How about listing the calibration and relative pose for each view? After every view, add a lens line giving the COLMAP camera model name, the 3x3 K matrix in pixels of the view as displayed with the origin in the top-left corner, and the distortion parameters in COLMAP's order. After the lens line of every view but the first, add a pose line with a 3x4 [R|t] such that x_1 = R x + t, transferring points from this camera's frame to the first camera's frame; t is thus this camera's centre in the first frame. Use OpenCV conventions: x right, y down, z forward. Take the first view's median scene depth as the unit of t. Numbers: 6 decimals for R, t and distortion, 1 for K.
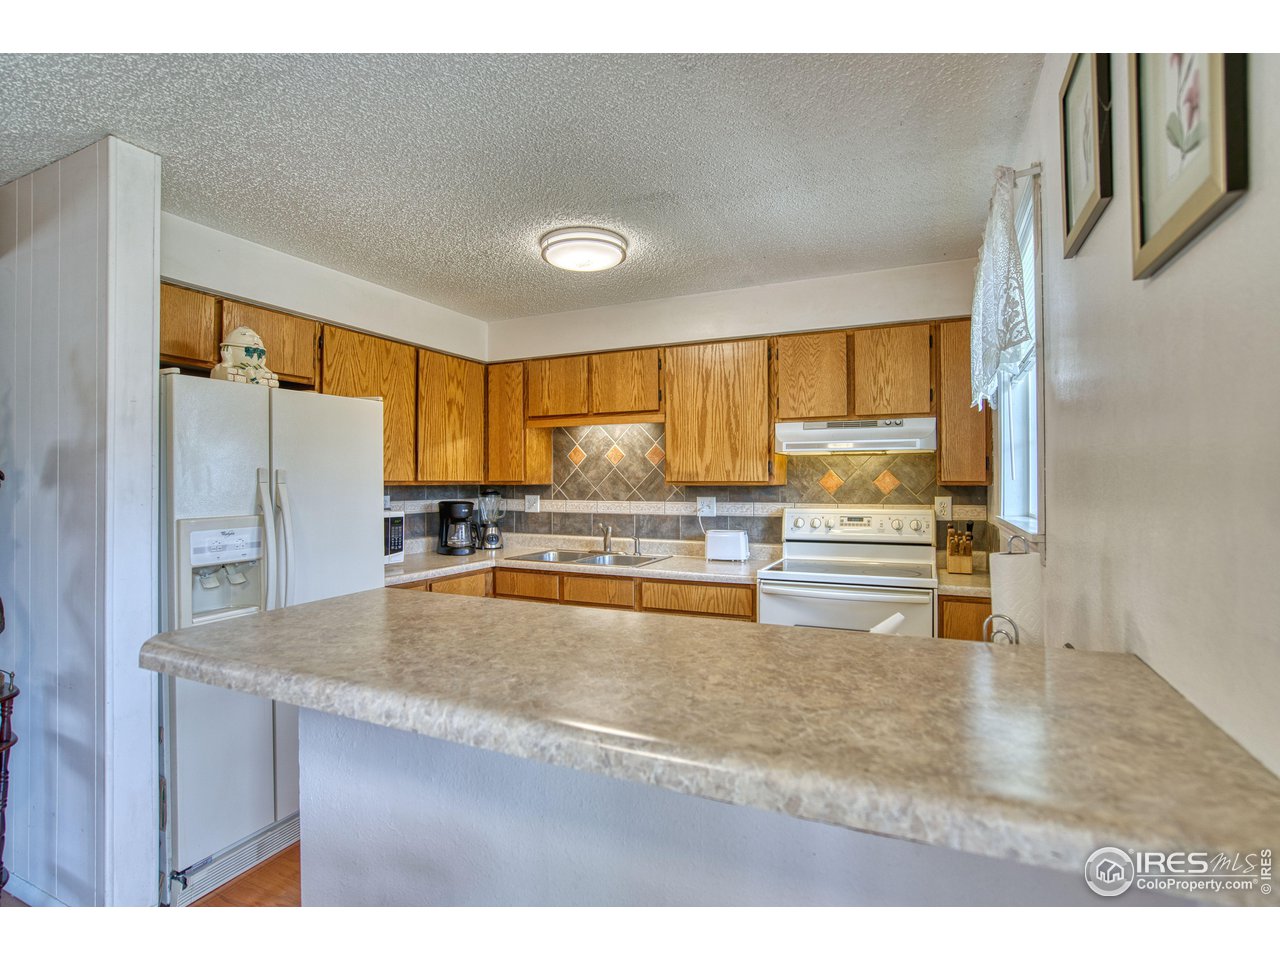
lens RADIAL K [[625.3, 0, 642.3], [0, 625.3, 477.0], [0, 0, 1]] dist [-0.048062, 0.020057]
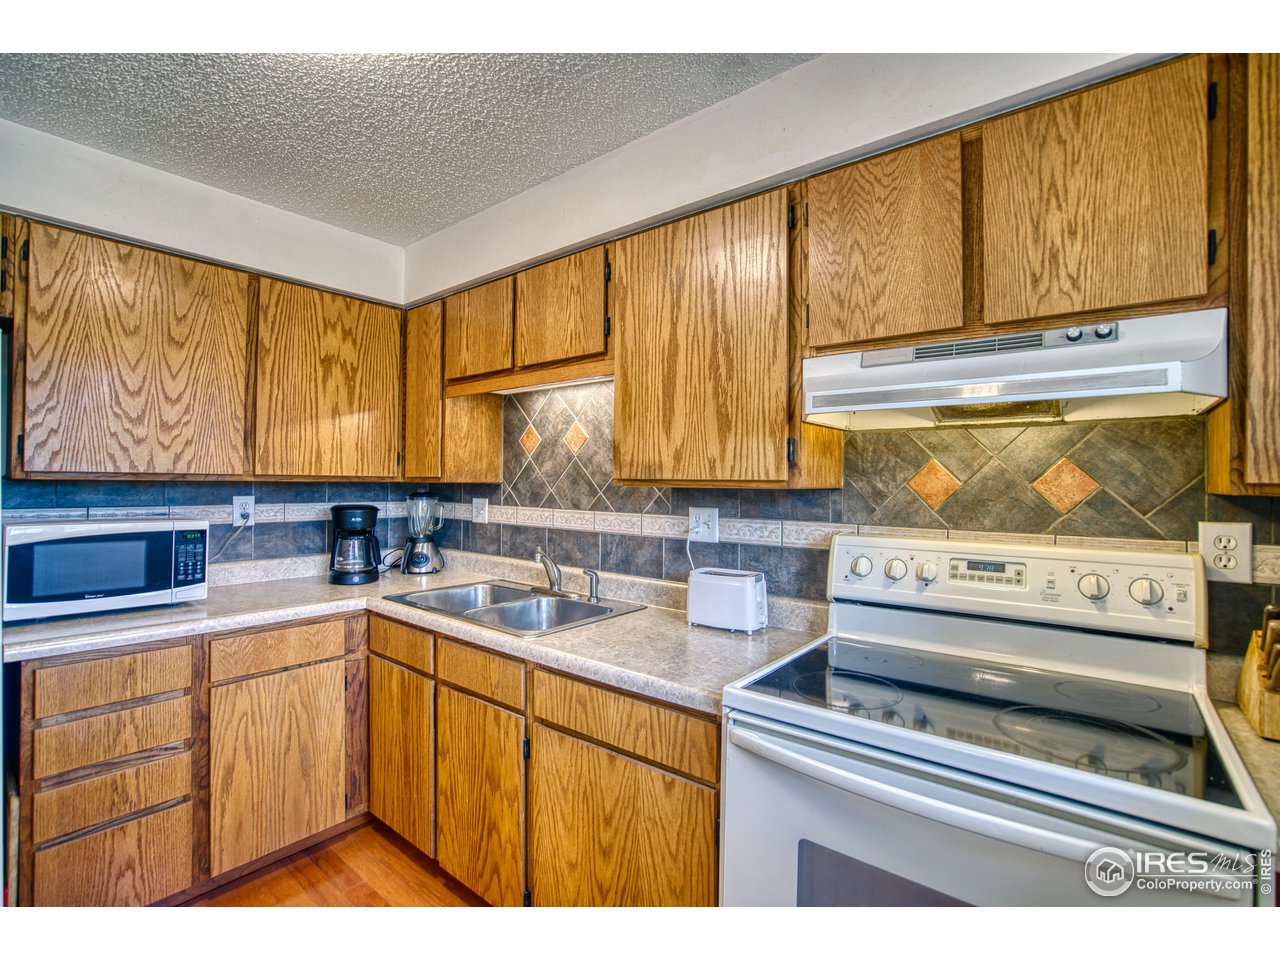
lens RADIAL K [[593.0, 0, 633.8], [0, 593.0, 478.6], [0, 0, 1]] dist [-0.062538, 0.027514]
pose [[0.968007, 0.009527, -0.250742, 0.183728], [-0.009200, 0.999955, 0.002474, 0.005024], [0.250754, -0.000088, 0.968051, 0.484387]]
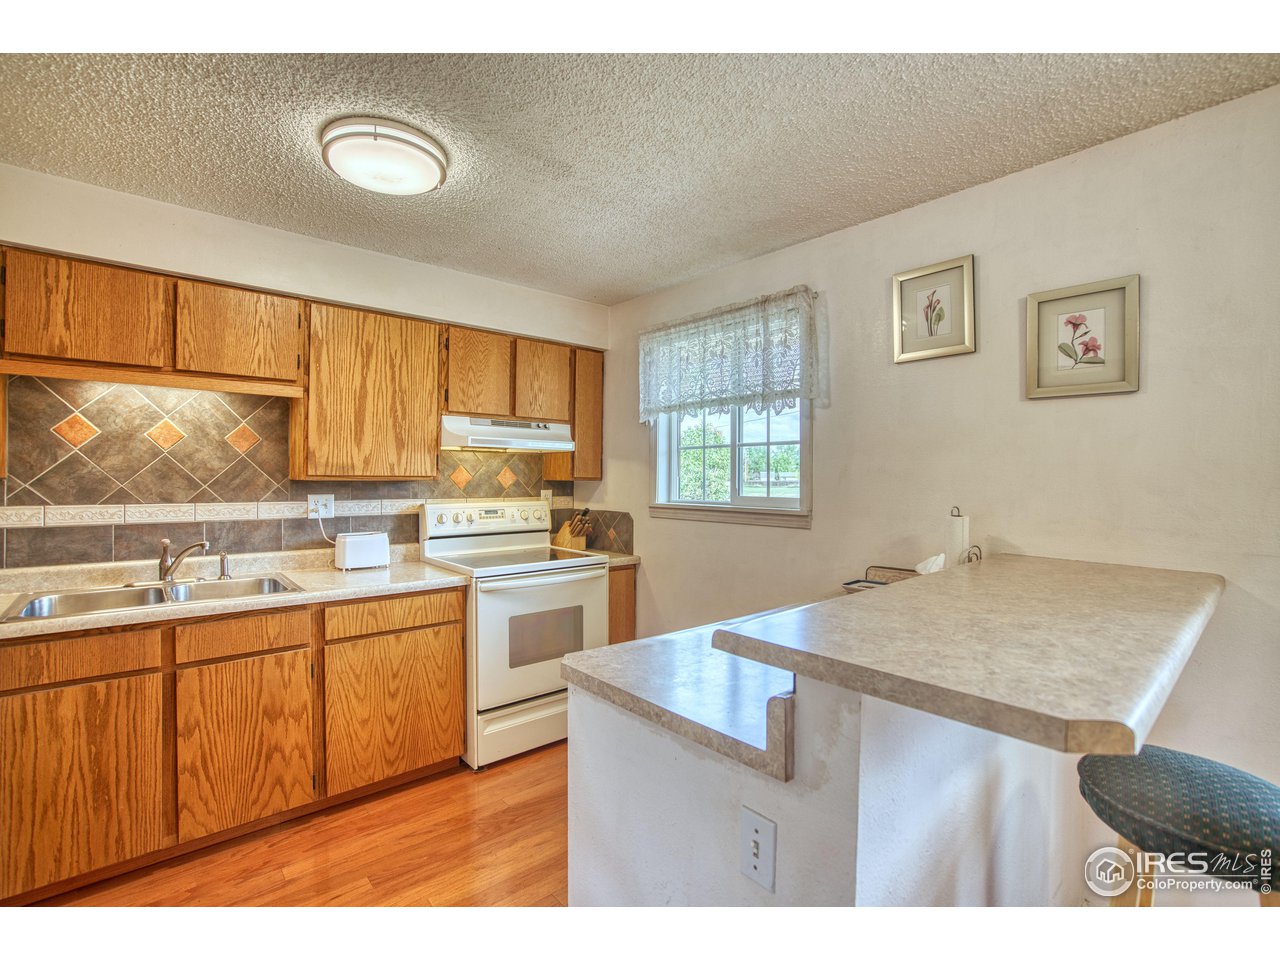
lens RADIAL K [[593.0, 0, 633.8], [0, 593.0, 478.6], [0, 0, 1]] dist [-0.062538, 0.027514]
pose [[0.412197, 0.001865, 0.911093, -0.441554], [-0.014889, 0.999878, 0.004690, 0.001744], [-0.910973, -0.015499, 0.412175, 0.330481]]
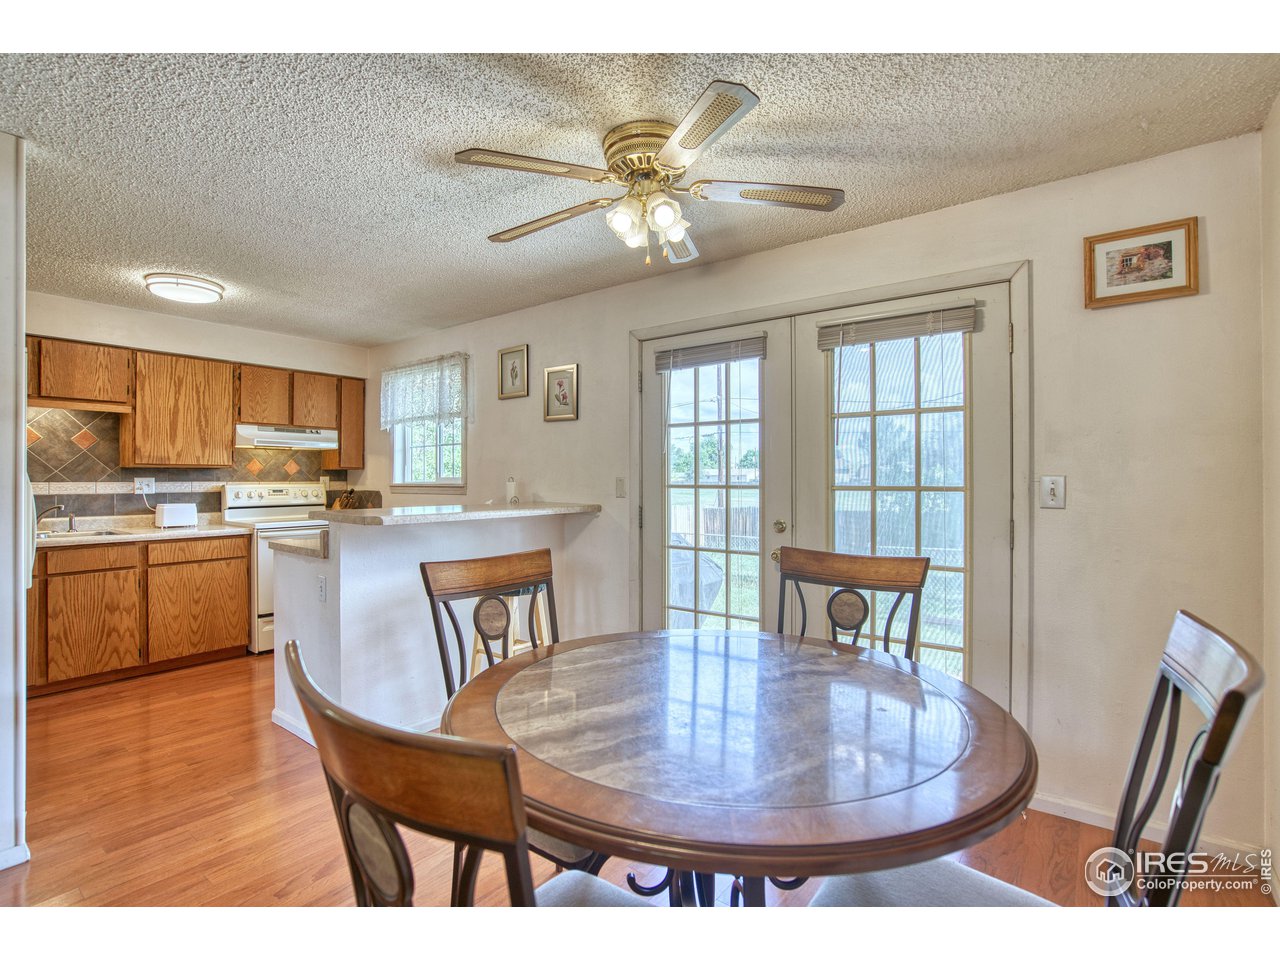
lens RADIAL K [[625.3, 0, 642.3], [0, 625.3, 477.0], [0, 0, 1]] dist [-0.048062, 0.020057]
pose [[0.221688, 0.005038, 0.975105, -0.863302], [-0.008329, 0.999960, -0.003273, 0.027738], [-0.975082, -0.007396, 0.221721, -0.195217]]
